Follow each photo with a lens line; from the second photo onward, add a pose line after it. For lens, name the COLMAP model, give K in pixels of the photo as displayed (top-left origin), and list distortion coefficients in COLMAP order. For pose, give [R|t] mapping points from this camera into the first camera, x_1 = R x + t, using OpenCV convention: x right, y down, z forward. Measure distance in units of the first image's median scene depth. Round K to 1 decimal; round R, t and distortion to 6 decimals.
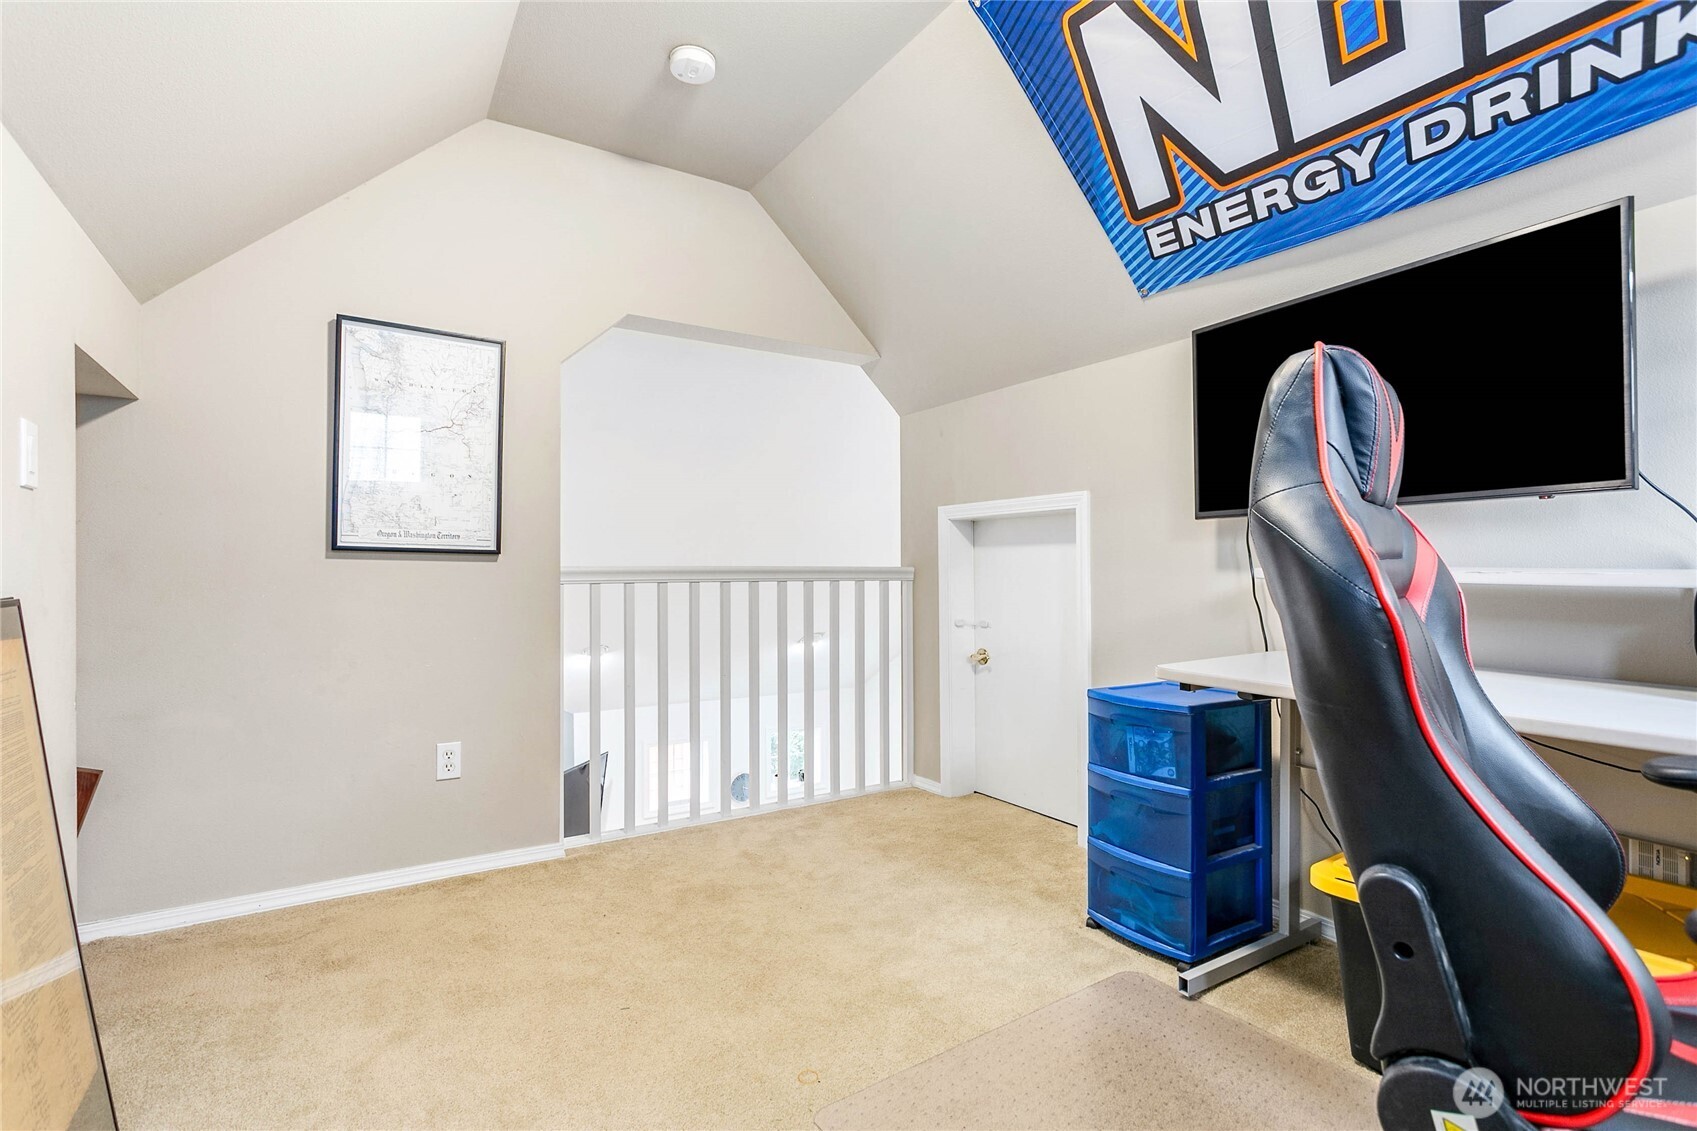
lens RADIAL K [[806.0, 0, 850.4], [0, 806.0, 570.3], [0, 0, 1]] dist [0.001644, 0.001803]
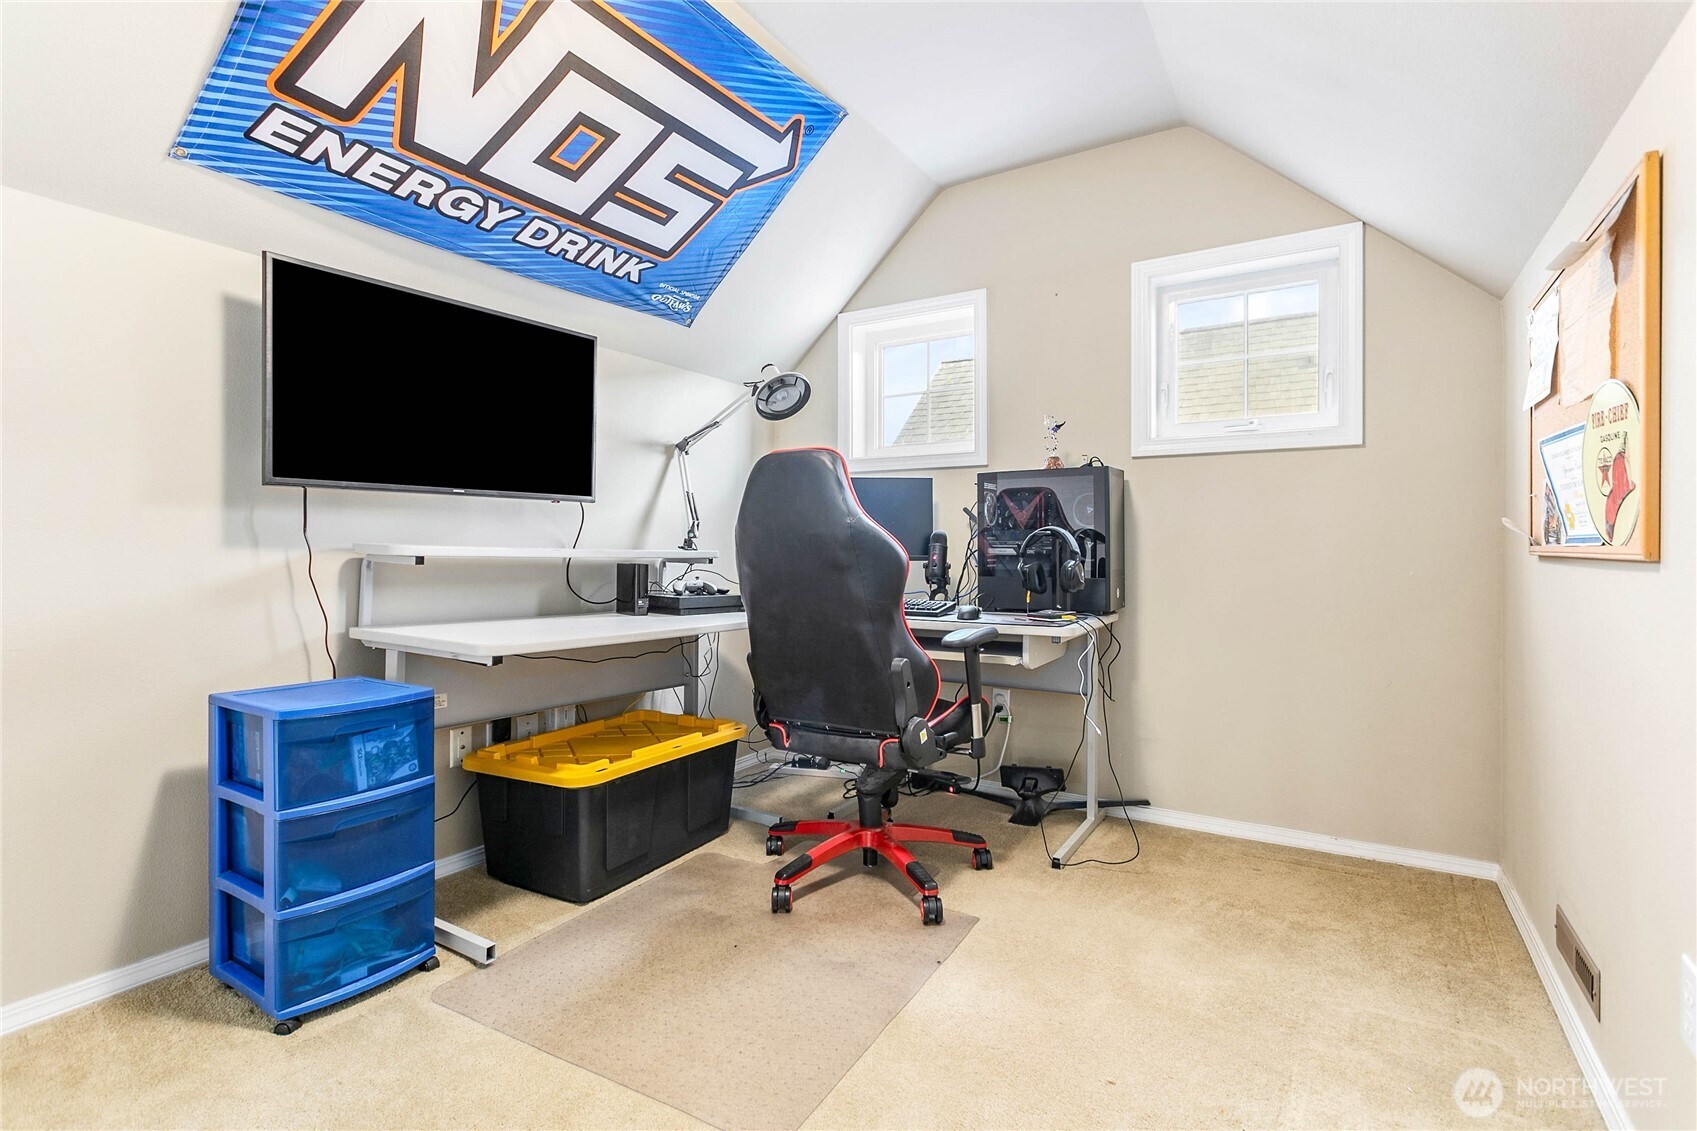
lens RADIAL K [[806.0, 0, 848.0], [0, 806.0, 553.2], [0, 0, 1]] dist [0.001644, 0.001803]
pose [[-0.436400, -0.000642, 0.899752, -0.634927], [-0.001021, 0.999999, 0.000218, 0.006342], [-0.899752, -0.000823, -0.436401, 0.939289]]
